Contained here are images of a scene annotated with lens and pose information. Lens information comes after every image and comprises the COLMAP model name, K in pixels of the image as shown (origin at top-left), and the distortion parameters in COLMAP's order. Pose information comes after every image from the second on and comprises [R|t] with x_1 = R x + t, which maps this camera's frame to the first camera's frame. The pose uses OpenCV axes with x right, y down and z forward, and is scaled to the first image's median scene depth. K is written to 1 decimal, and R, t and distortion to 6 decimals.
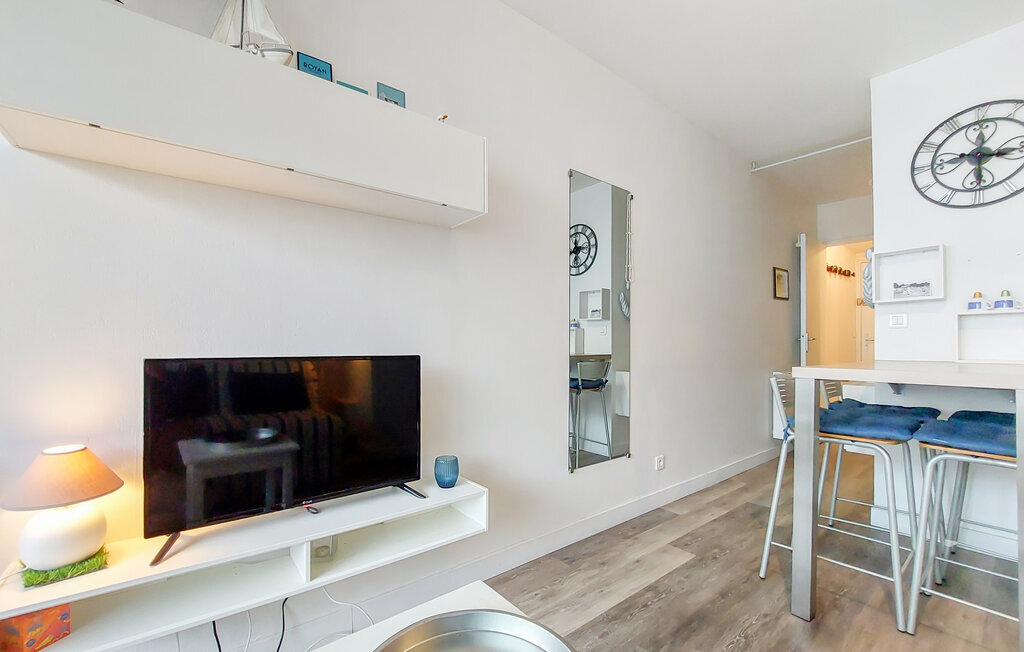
lens RADIAL K [[418.6, 0, 506.9], [0, 418.6, 341.9], [0, 0, 1]] dist [-0.001704, -0.003031]
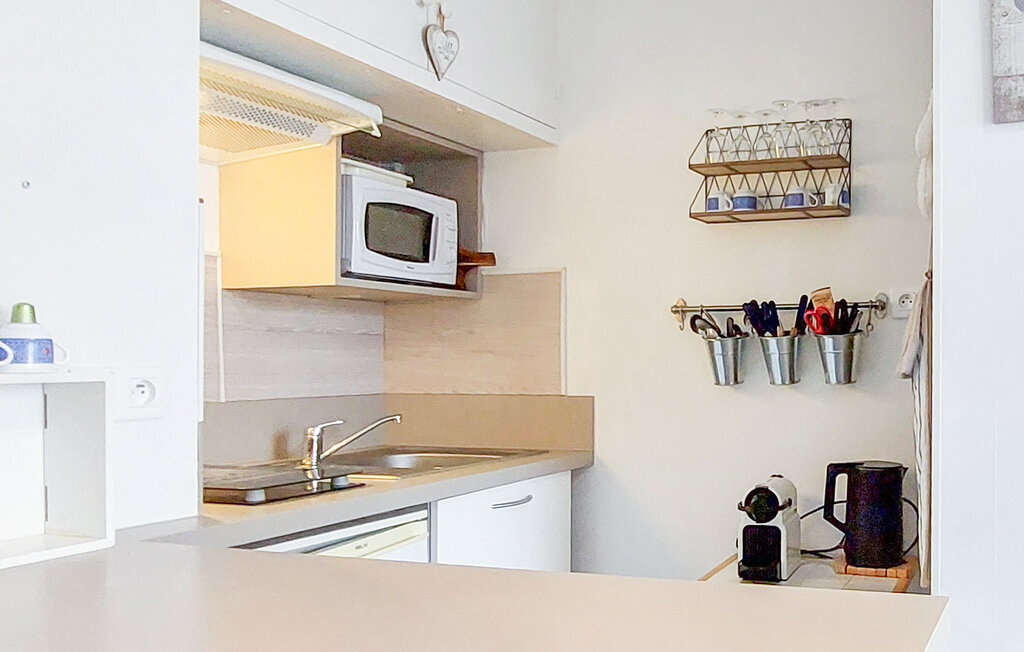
lens RADIAL K [[970.5, 0, 740.9], [0, 970.5, 358.7], [0, 0, 1]] dist [0.004866, 0.016253]
pose [[-0.554941, 0.007698, 0.831854, 0.329362], [0.003670, 0.999970, -0.006805, -0.071790], [-0.831881, -0.000724, -0.554953, 0.875905]]
